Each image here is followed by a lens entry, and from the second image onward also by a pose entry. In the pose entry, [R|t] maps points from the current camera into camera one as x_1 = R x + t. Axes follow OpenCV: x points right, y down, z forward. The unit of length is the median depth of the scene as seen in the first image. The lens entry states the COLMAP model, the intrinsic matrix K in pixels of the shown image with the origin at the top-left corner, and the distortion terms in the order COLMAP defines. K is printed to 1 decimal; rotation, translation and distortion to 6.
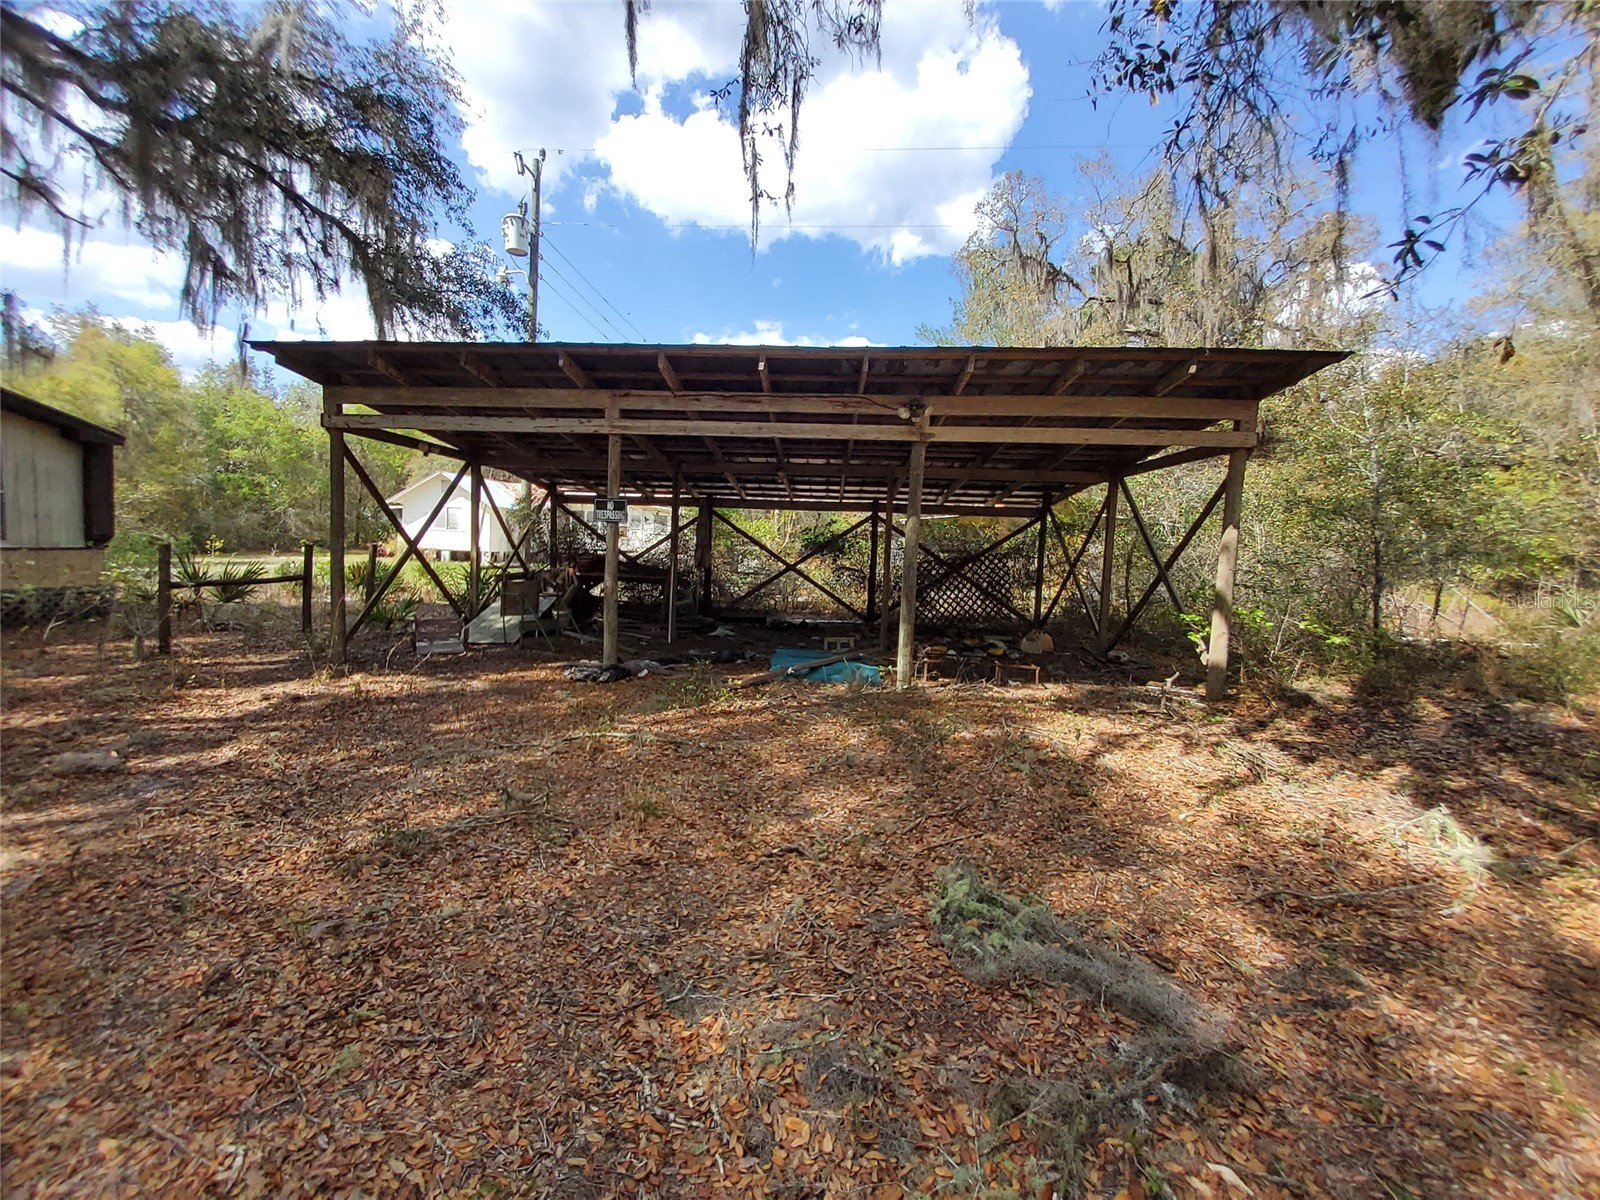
lens RADIAL K [[643.5, 0, 800.3], [0, 643.5, 597.3], [0, 0, 1]] dist [-0.000843, -0.000091]
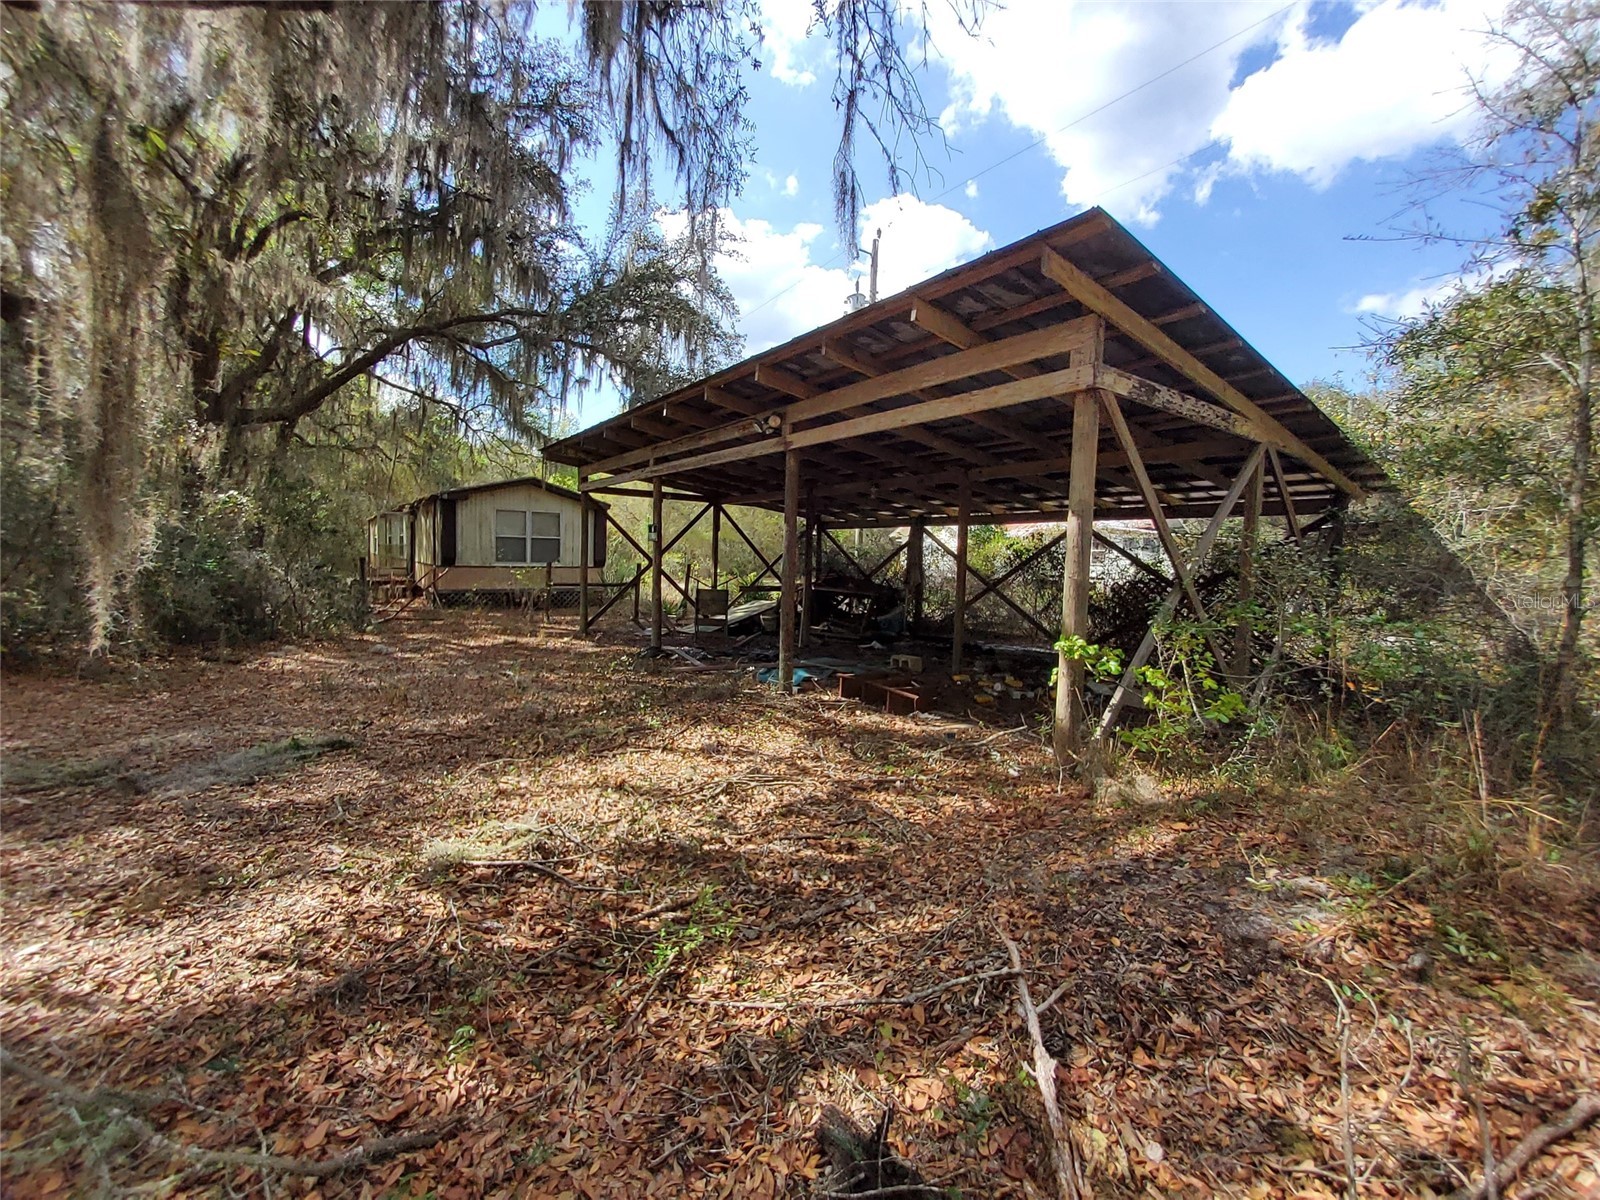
lens RADIAL K [[643.5, 0, 800.8], [0, 643.5, 598.4], [0, 0, 1]] dist [-0.000843, -0.000091]
pose [[0.637680, 0.034891, -0.769511, 0.709135], [-0.060960, 0.998126, -0.005260, -0.000027], [0.767885, 0.050264, 0.638612, 0.260357]]
